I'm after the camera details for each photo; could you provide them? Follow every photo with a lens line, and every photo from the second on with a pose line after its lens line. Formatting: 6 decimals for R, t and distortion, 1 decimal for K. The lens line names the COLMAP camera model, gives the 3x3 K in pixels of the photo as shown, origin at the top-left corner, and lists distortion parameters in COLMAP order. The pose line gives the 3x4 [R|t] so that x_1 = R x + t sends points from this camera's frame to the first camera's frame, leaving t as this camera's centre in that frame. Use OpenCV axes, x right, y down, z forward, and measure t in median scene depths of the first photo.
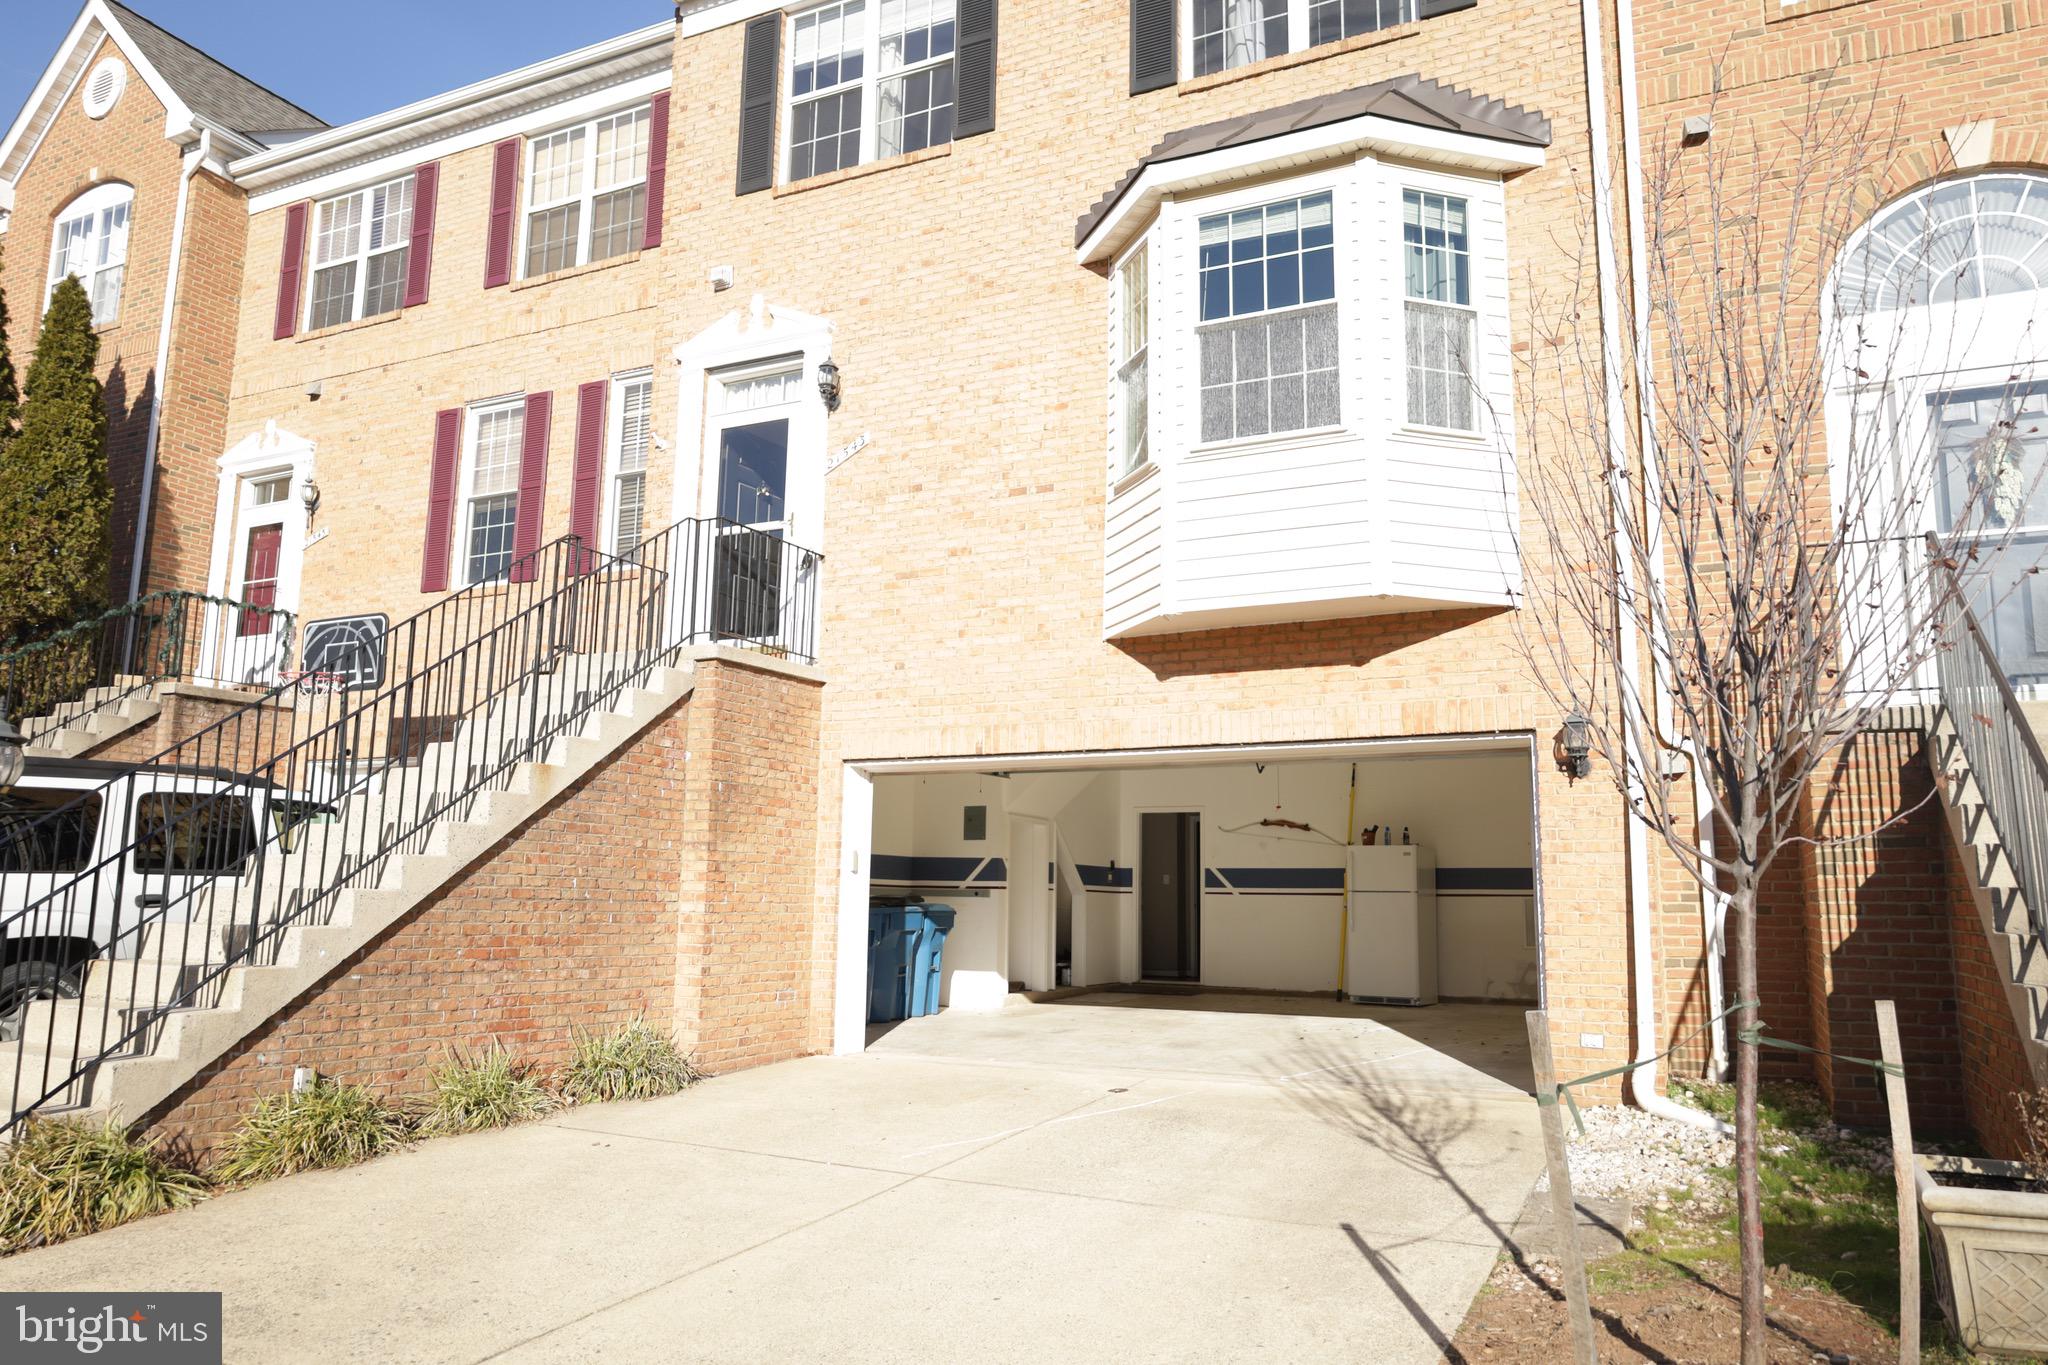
lens RADIAL K [[1400.4, 0, 1025.6], [0, 1400.4, 676.2], [0, 0, 1]] dist [-0.006645, 0.000685]
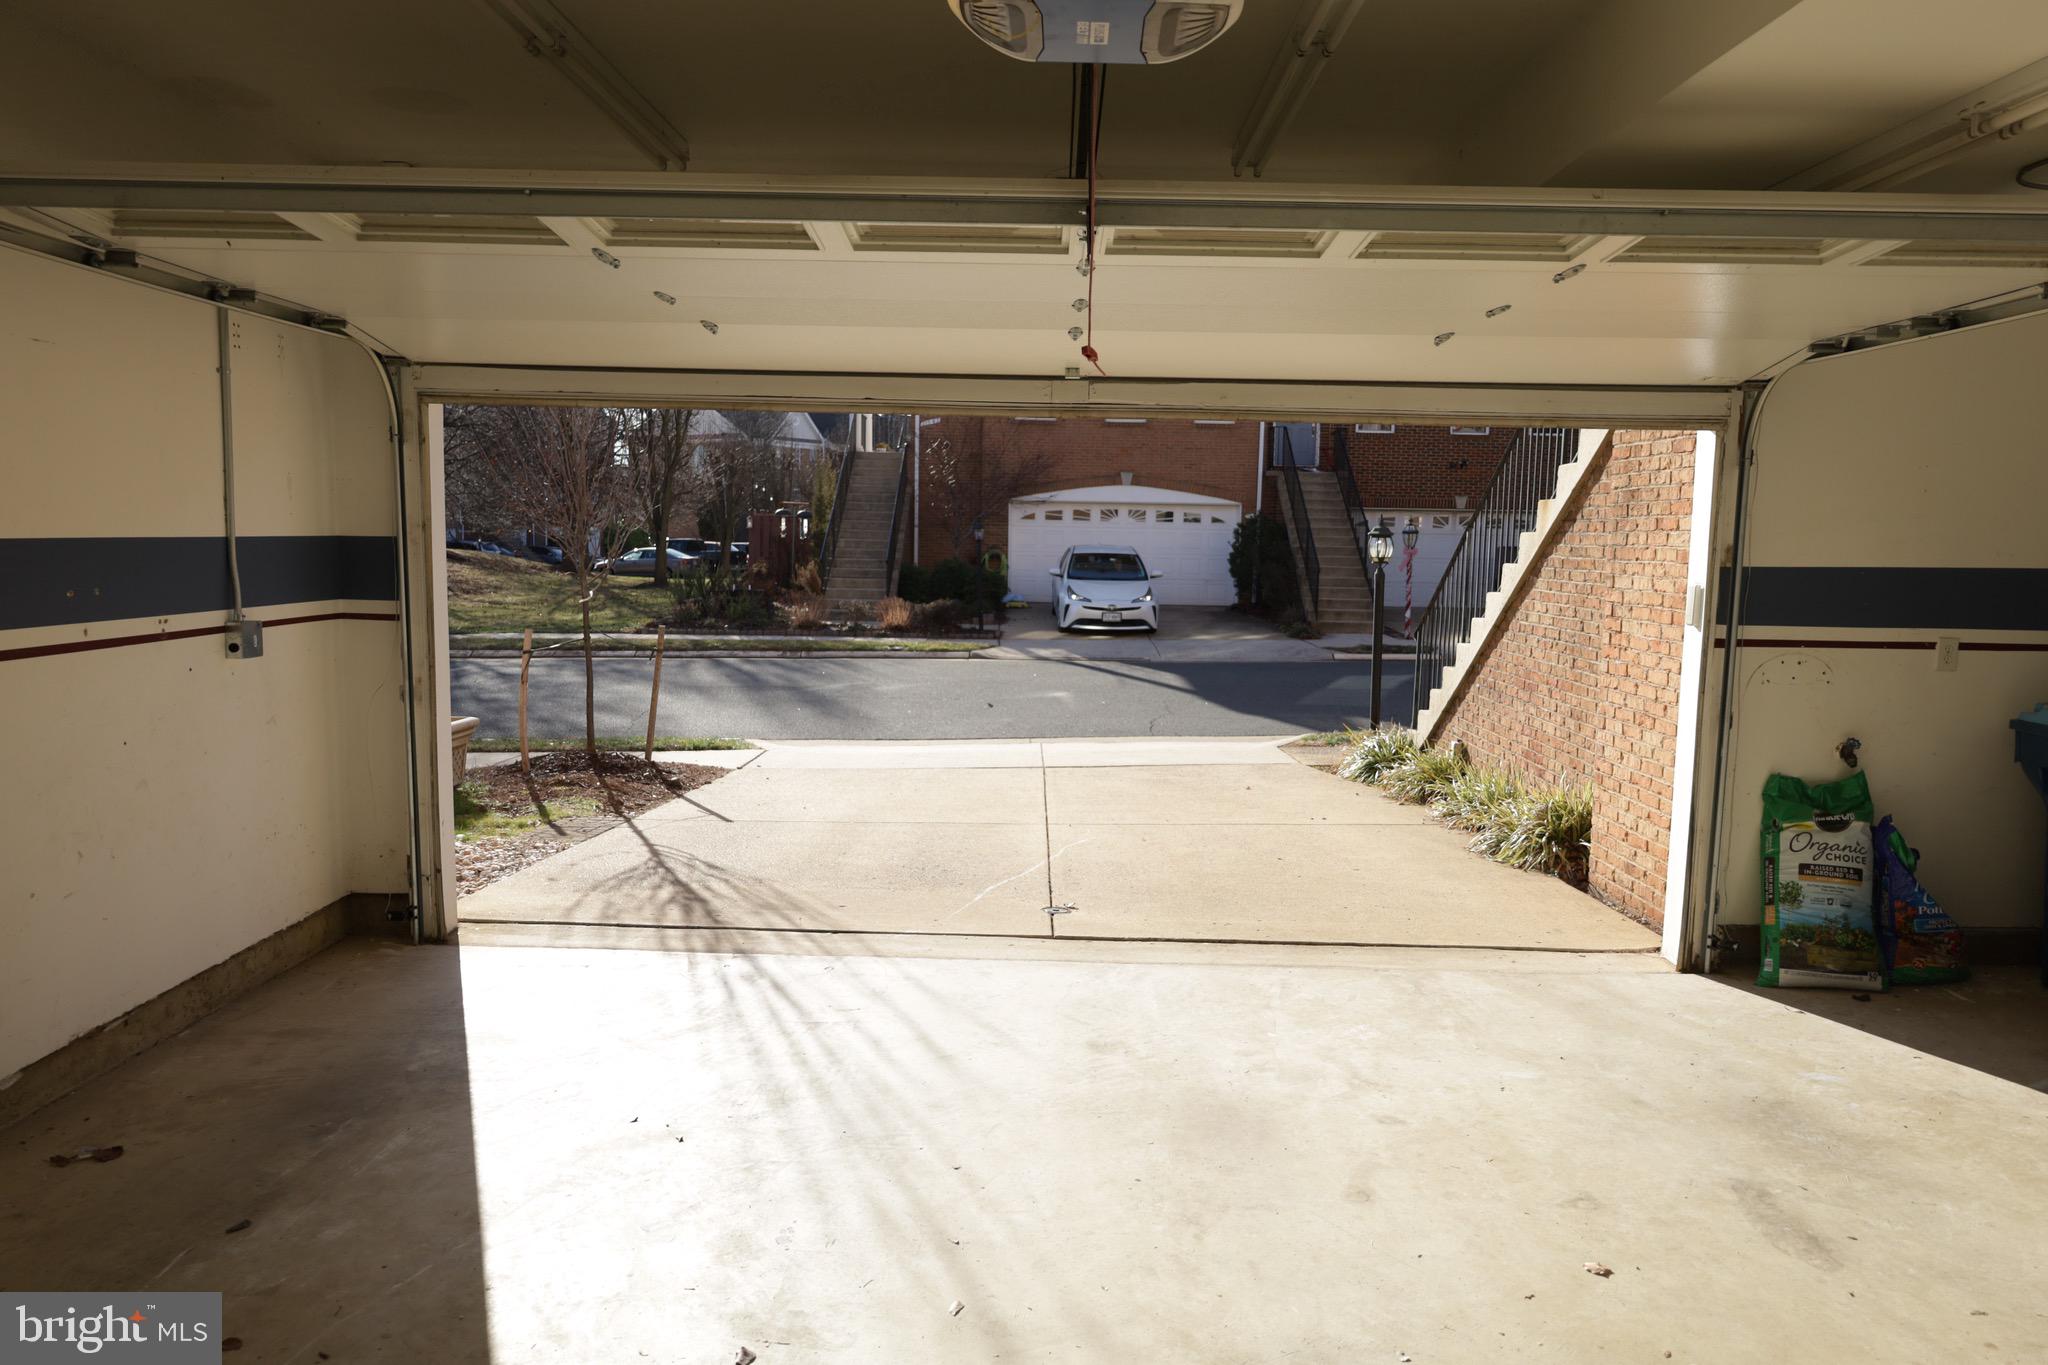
lens RADIAL K [[1400.4, 0, 1018.0], [0, 1400.4, 686.1], [0, 0, 1]] dist [-0.006645, 0.000685]
pose [[-0.902148, 0.011440, -0.431274, 0.445415], [0.035322, 0.998251, -0.047409, 0.243464], [0.429978, -0.058004, -0.900974, 1.862738]]
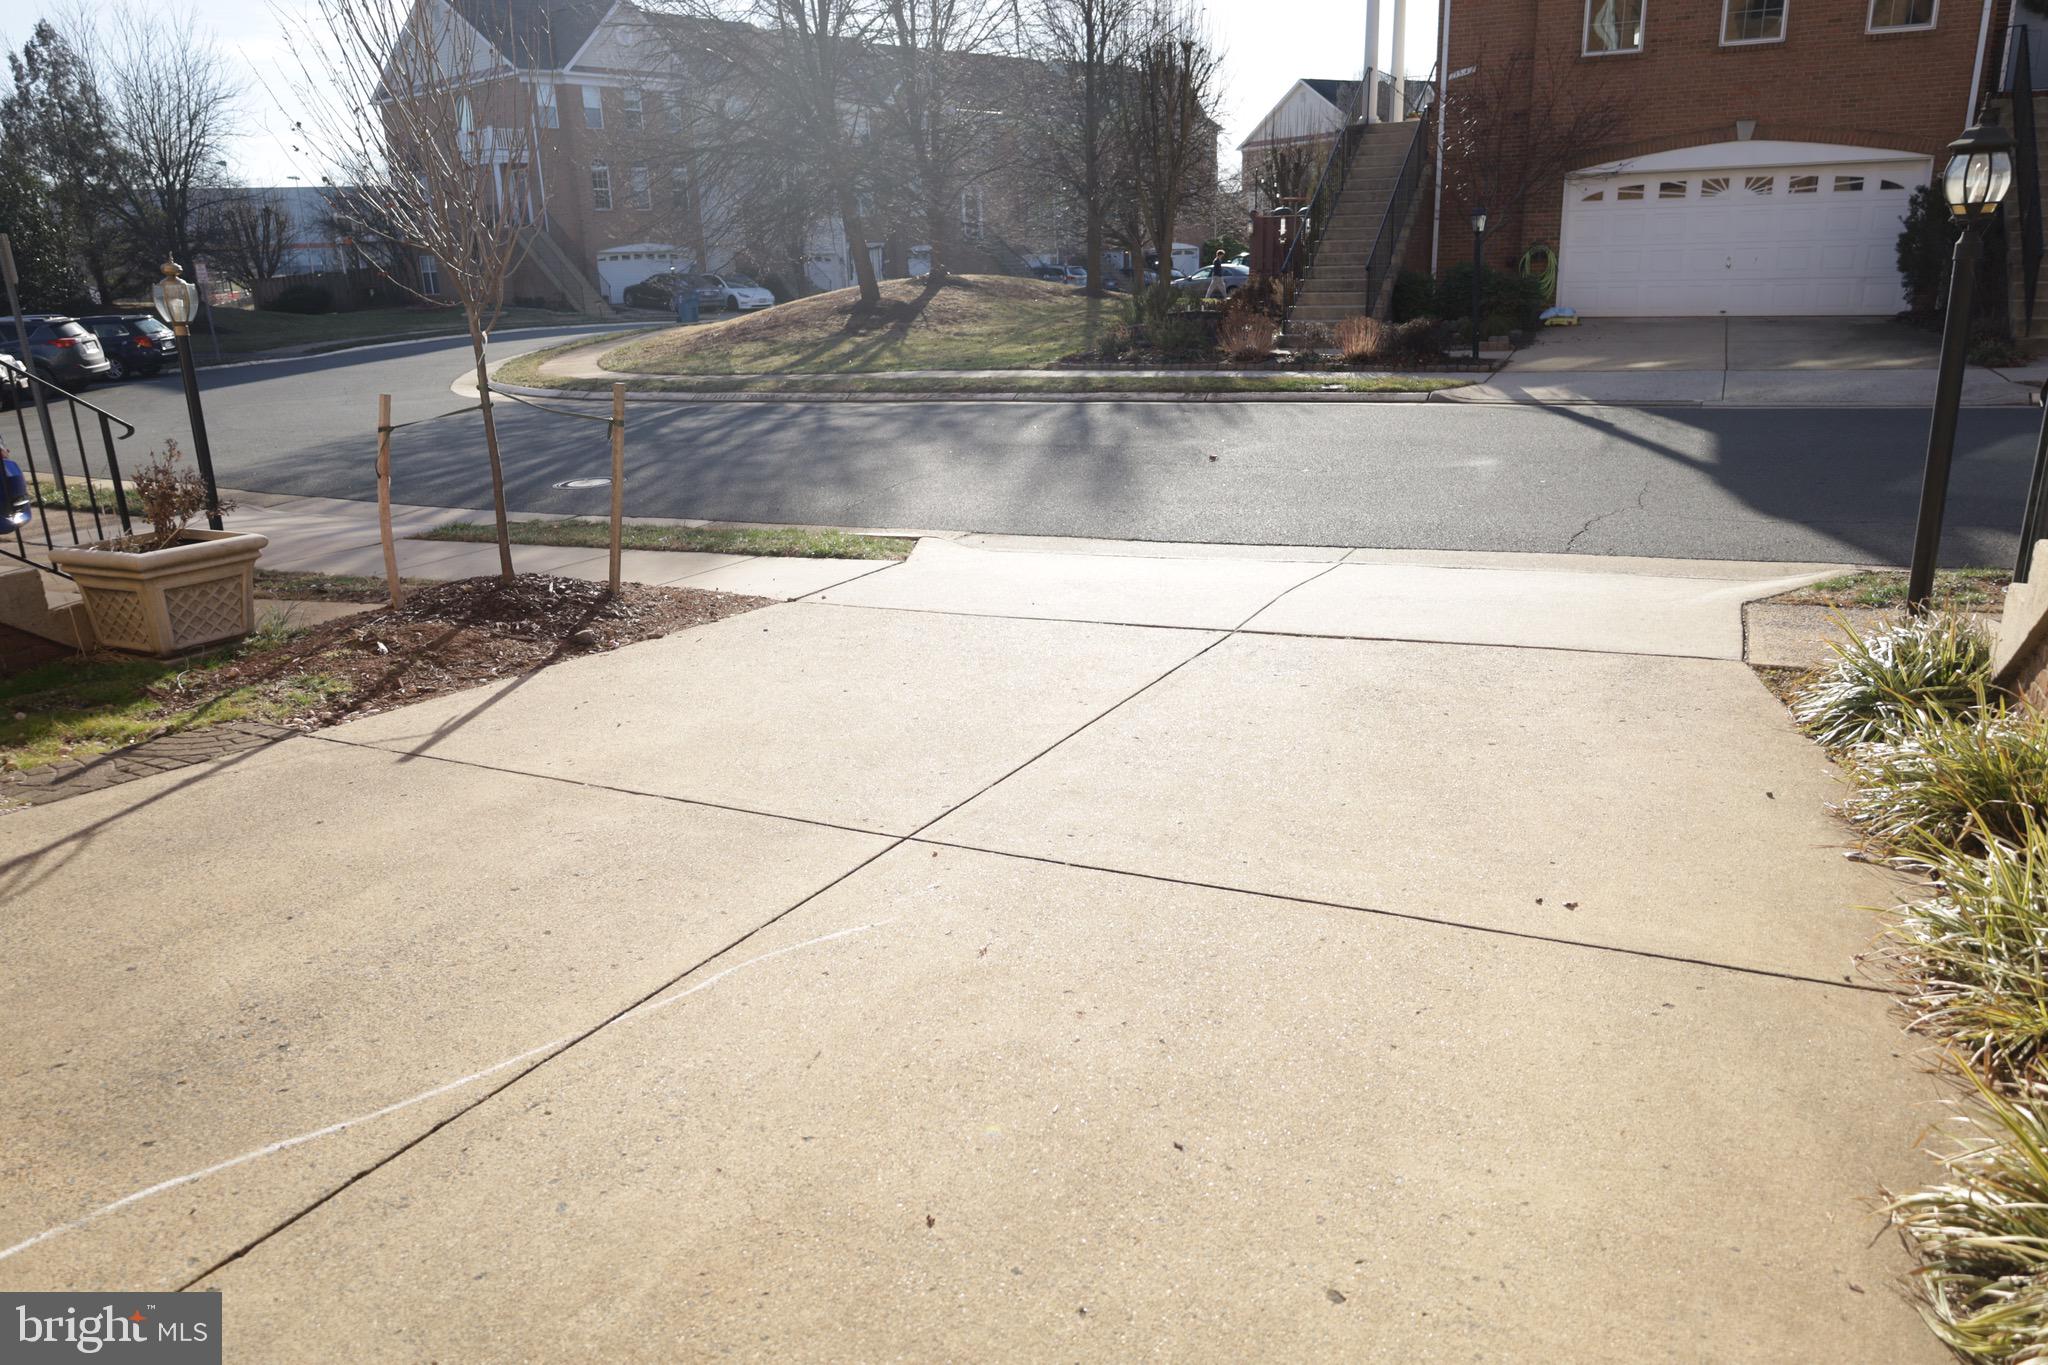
lens RADIAL K [[1400.4, 0, 1027.1], [0, 1400.4, 680.0], [0, 0, 1]] dist [-0.006645, 0.000685]
pose [[-0.999930, 0.010567, 0.005328, 0.273207], [0.011180, 0.991111, 0.132565, 0.222291], [-0.003880, 0.132615, -0.991160, 1.706007]]
